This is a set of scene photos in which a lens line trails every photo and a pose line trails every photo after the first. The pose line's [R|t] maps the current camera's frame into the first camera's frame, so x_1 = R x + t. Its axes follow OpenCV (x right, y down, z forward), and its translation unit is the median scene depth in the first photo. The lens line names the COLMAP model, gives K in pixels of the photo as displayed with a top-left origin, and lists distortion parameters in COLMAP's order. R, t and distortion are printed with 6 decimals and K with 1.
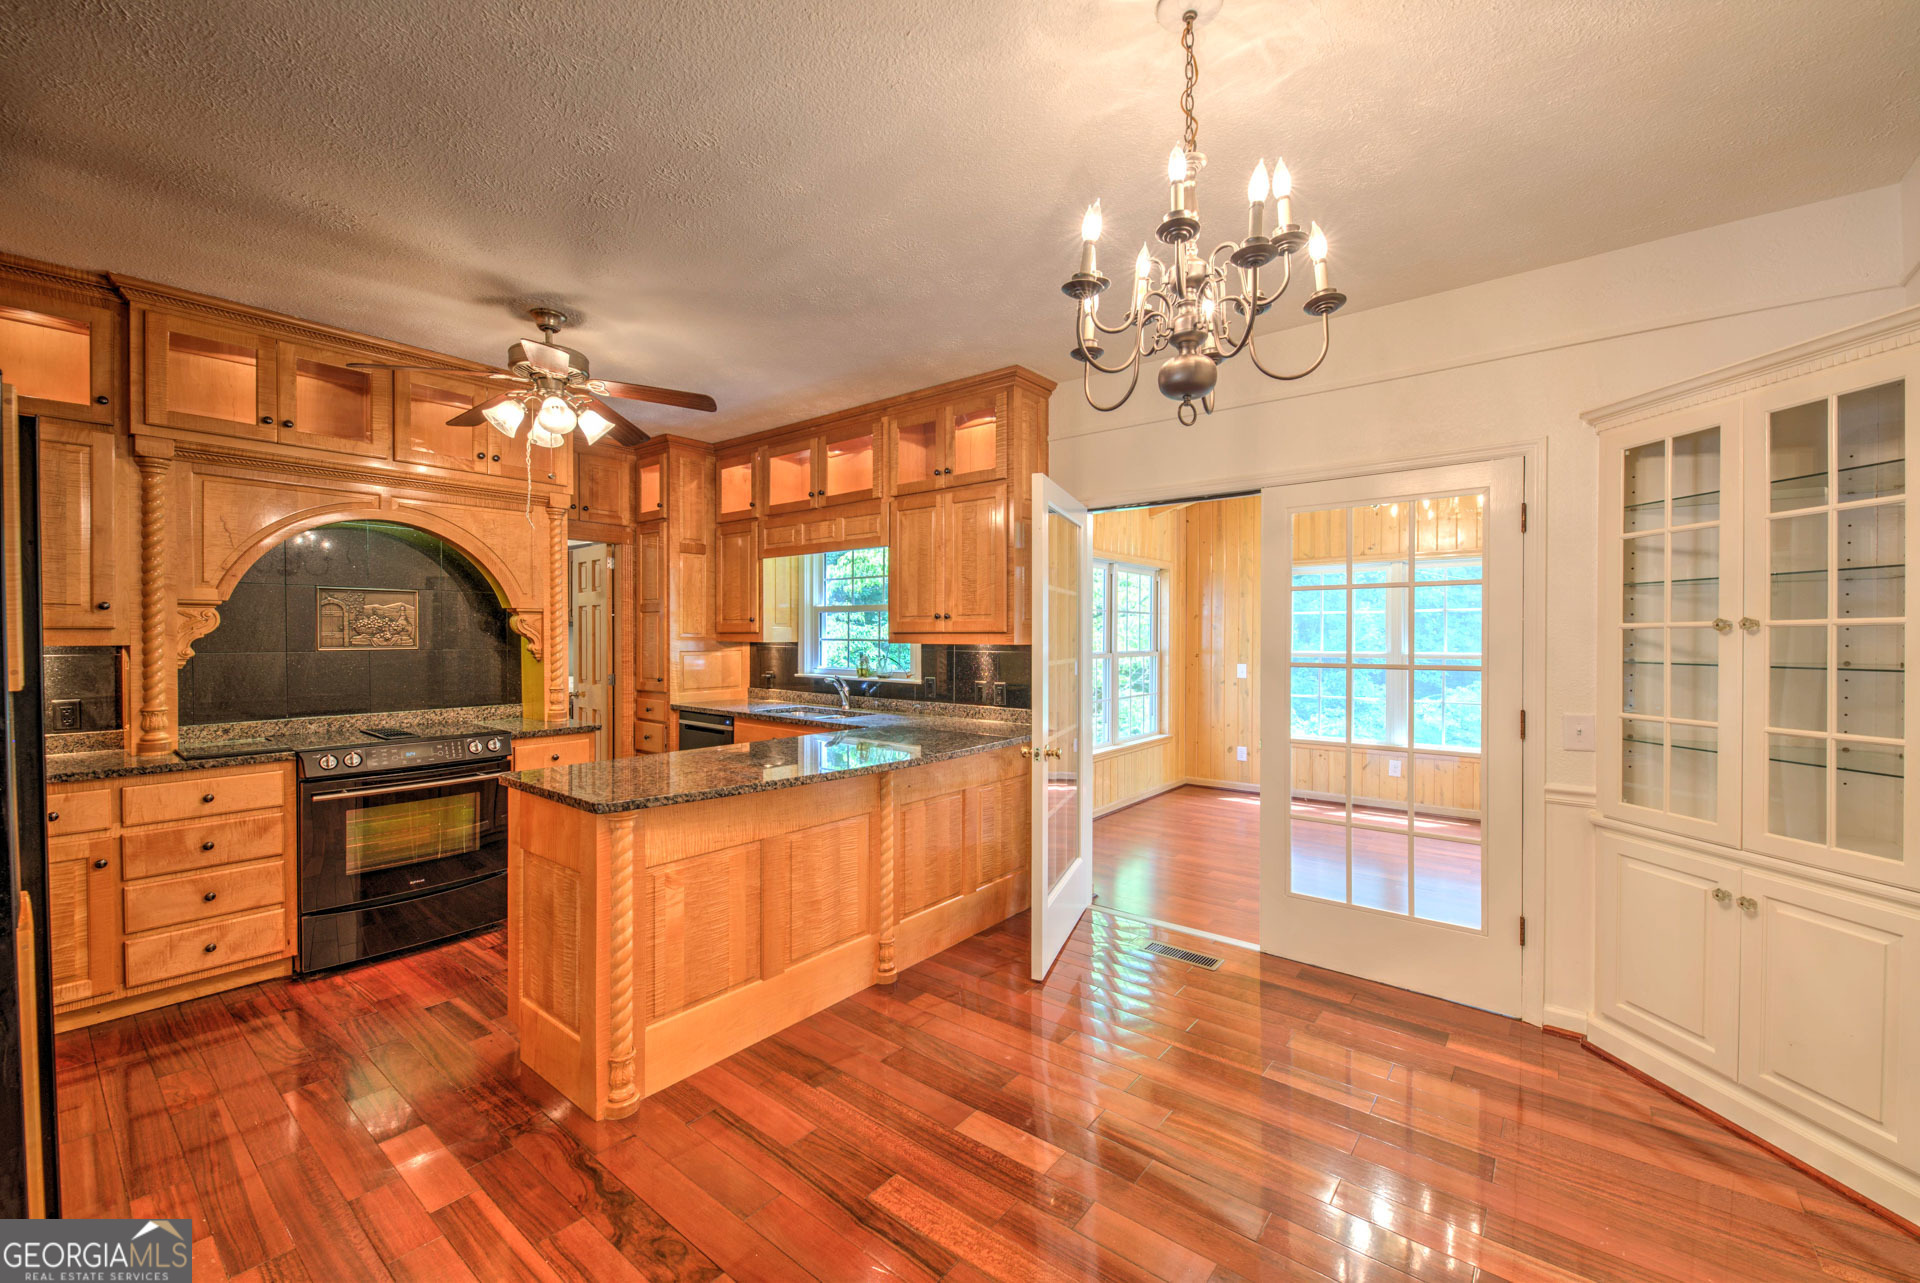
lens RADIAL K [[777.1, 0, 953.1], [0, 777.1, 624.3], [0, 0, 1]] dist [0.012699, -0.009708]
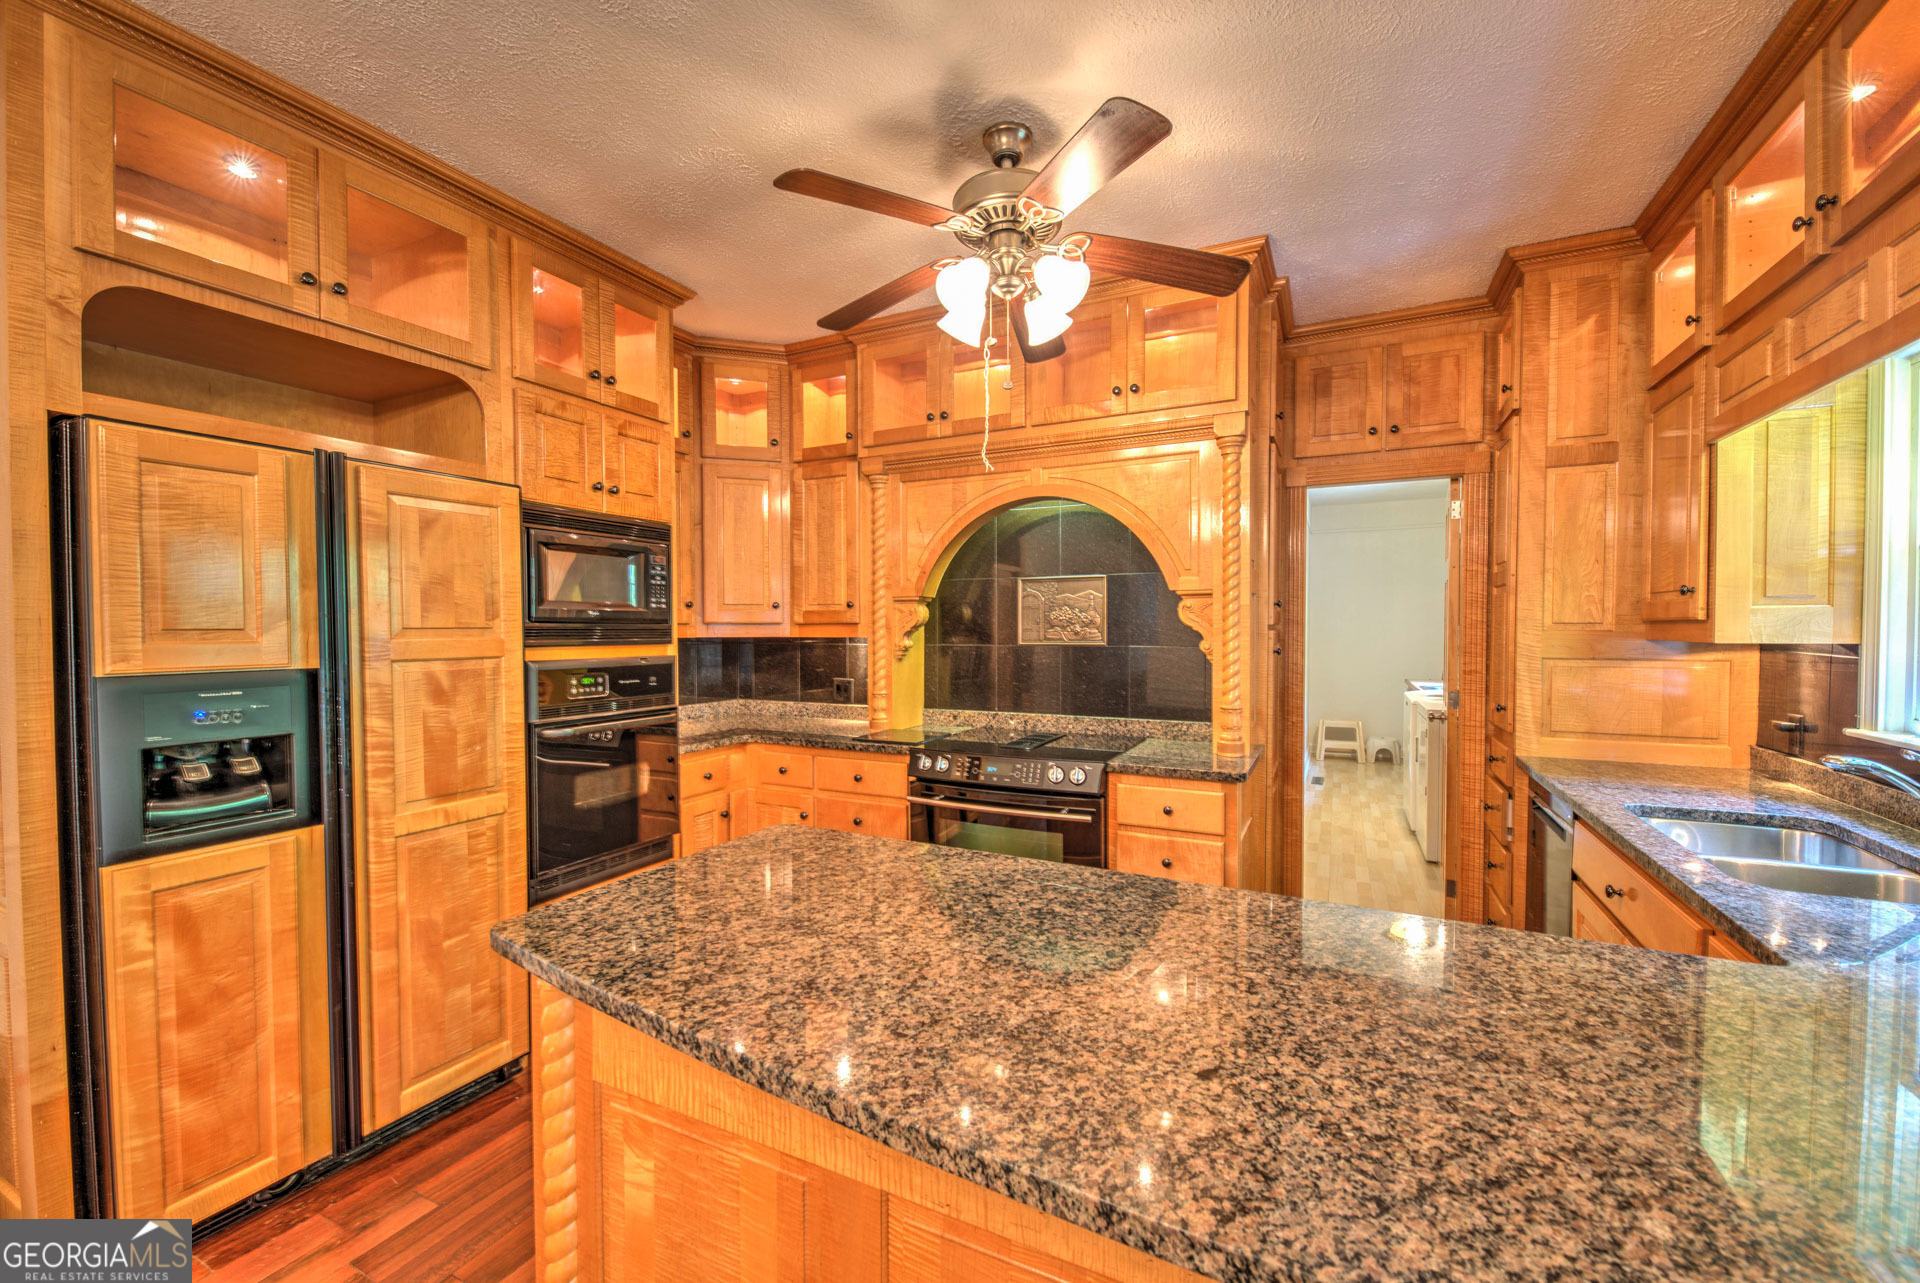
lens RADIAL K [[767.0, 0, 990.8], [0, 767.0, 647.9], [0, 0, 1]] dist [0.013843, -0.009428]
pose [[0.219179, 0.023516, -0.975401, 0.105746], [0.016196, 0.999484, 0.027736, 0.011322], [0.975550, -0.021877, 0.218685, 0.771231]]
